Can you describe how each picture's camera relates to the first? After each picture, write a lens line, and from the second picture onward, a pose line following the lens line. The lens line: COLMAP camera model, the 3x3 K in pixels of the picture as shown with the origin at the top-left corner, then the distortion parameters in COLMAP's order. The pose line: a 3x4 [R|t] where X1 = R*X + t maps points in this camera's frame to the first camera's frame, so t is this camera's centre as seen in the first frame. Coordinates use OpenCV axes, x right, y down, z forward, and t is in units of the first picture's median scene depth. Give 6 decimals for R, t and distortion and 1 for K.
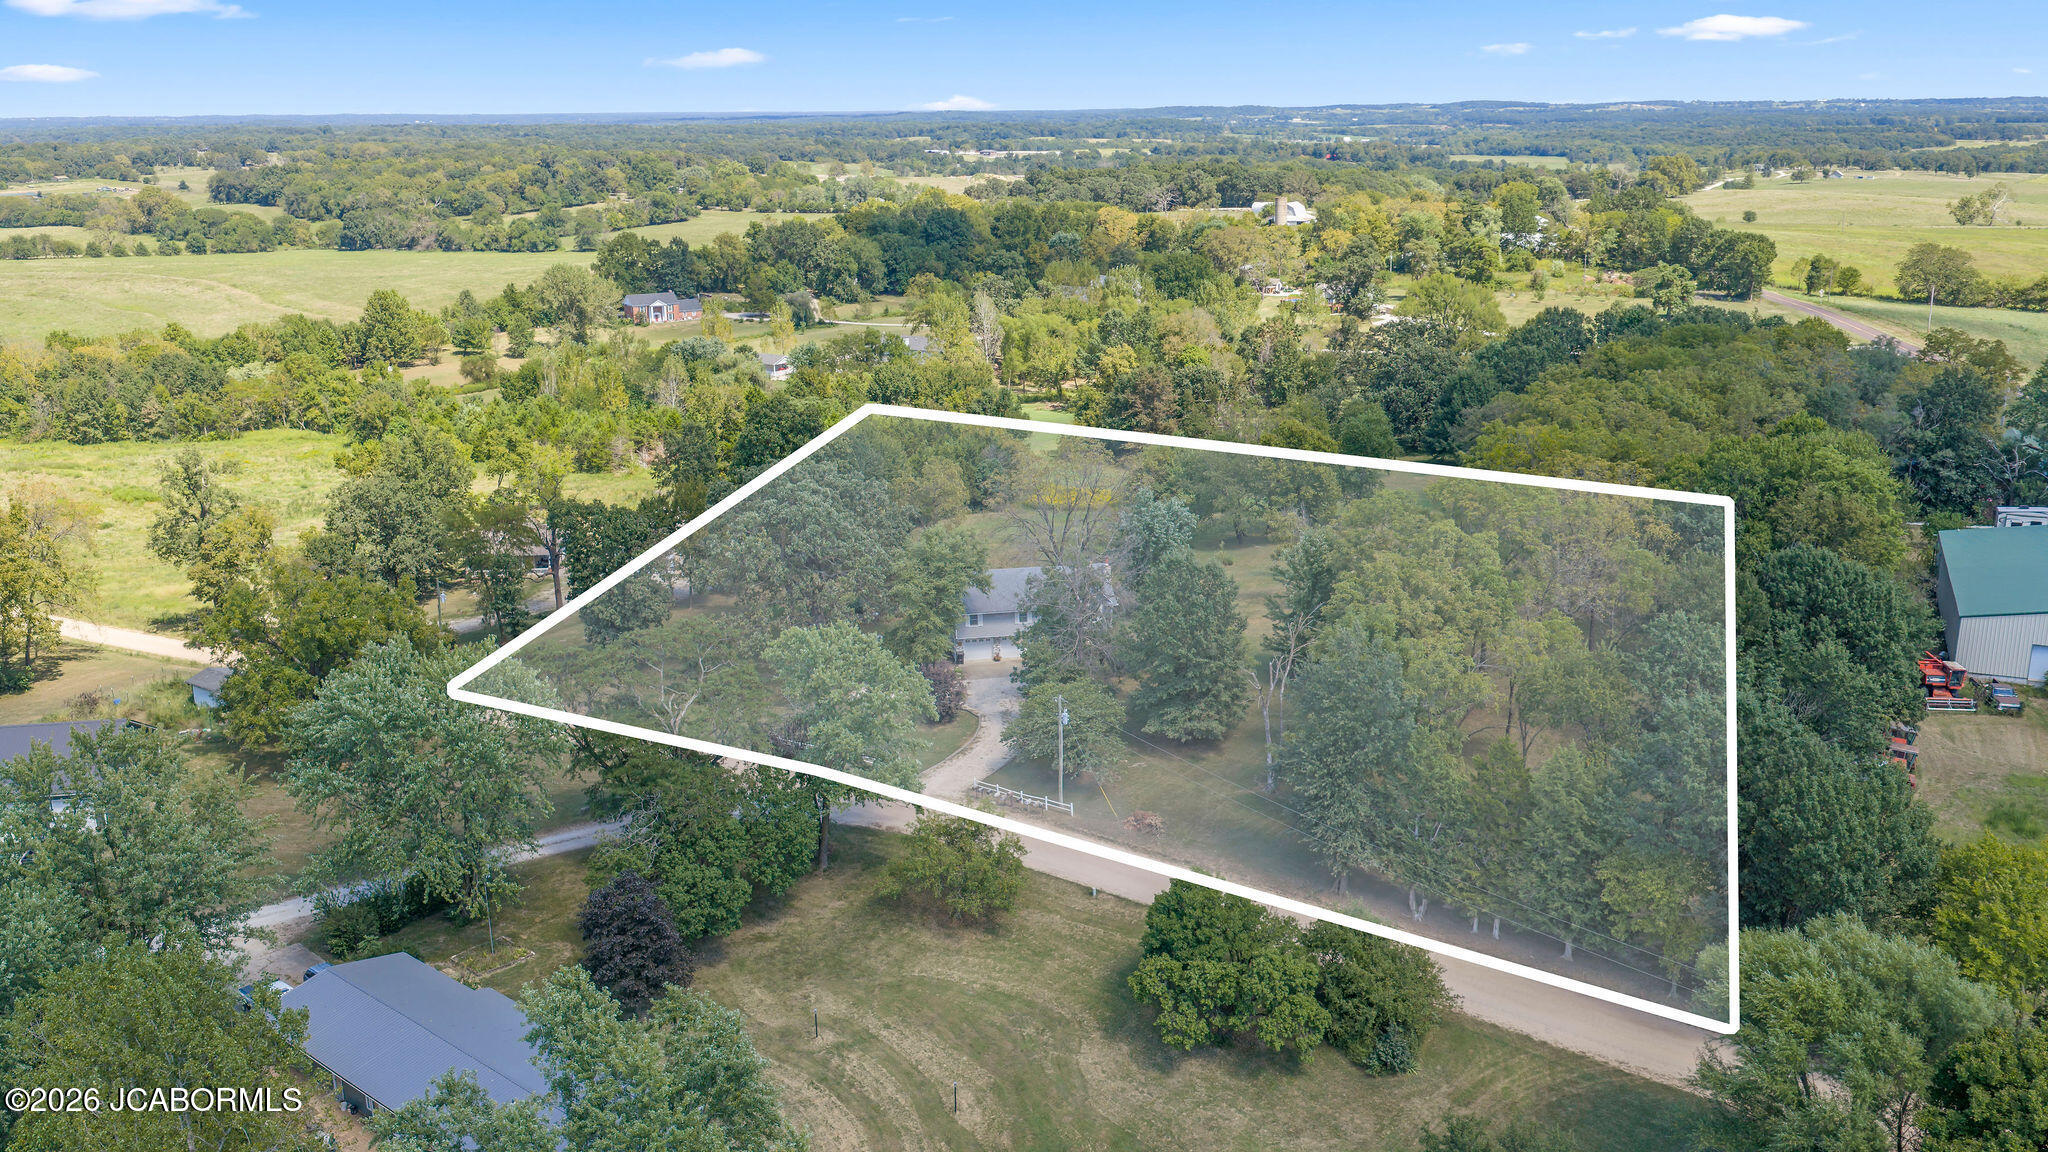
lens RADIAL K [[1696.7, 0, 1021.1], [0, 1696.7, 576.2], [0, 0, 1]] dist [0.002272, -0.006560]
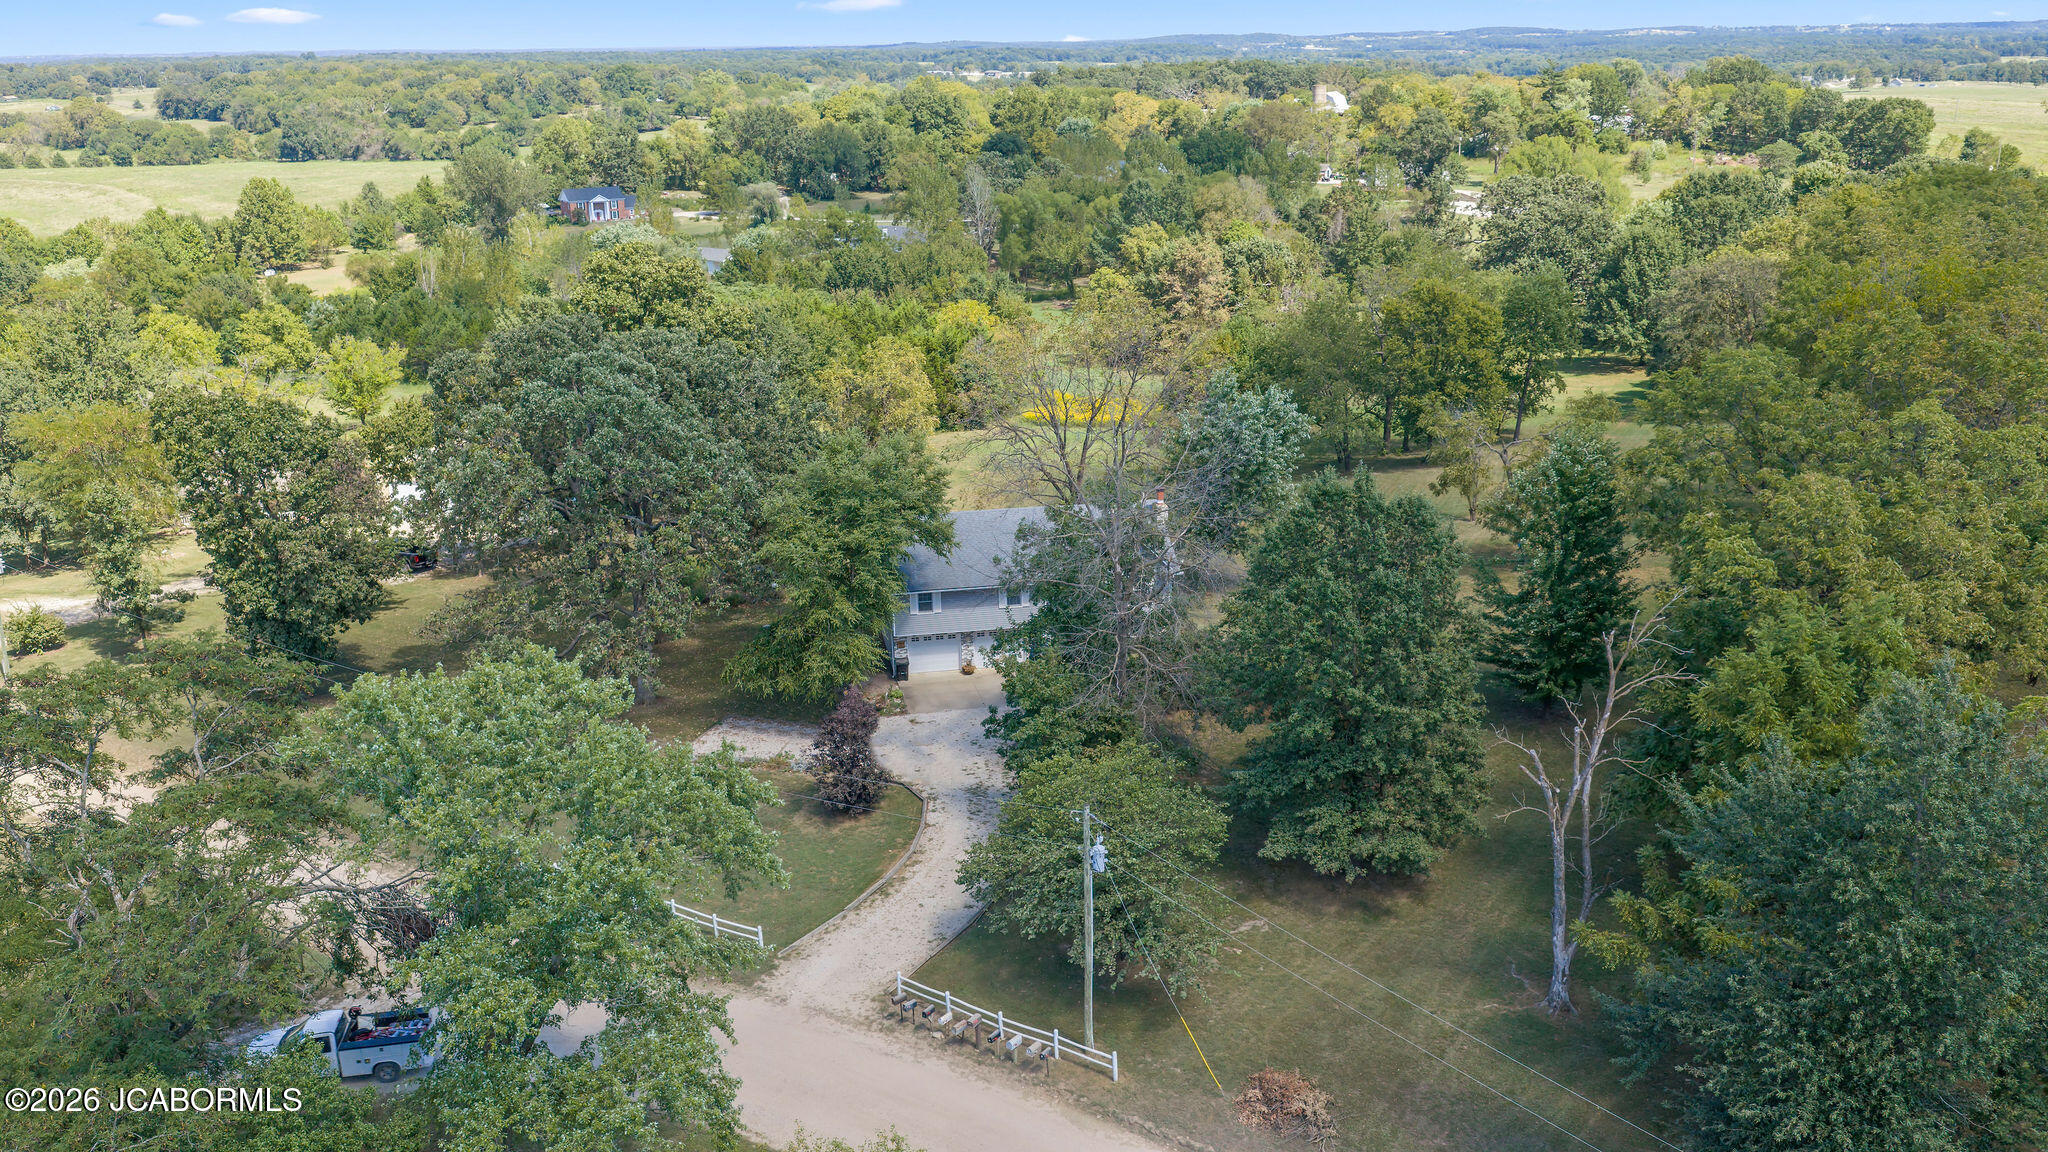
lens RADIAL K [[1696.7, 0, 1028.8], [0, 1696.7, 577.3], [0, 0, 1]] dist [0.002272, -0.006560]
pose [[0.999988, -0.004832, -0.001053, 0.002635], [0.004867, 0.999311, 0.036793, -0.001069], [0.000874, -0.036798, 0.999322, 0.169667]]
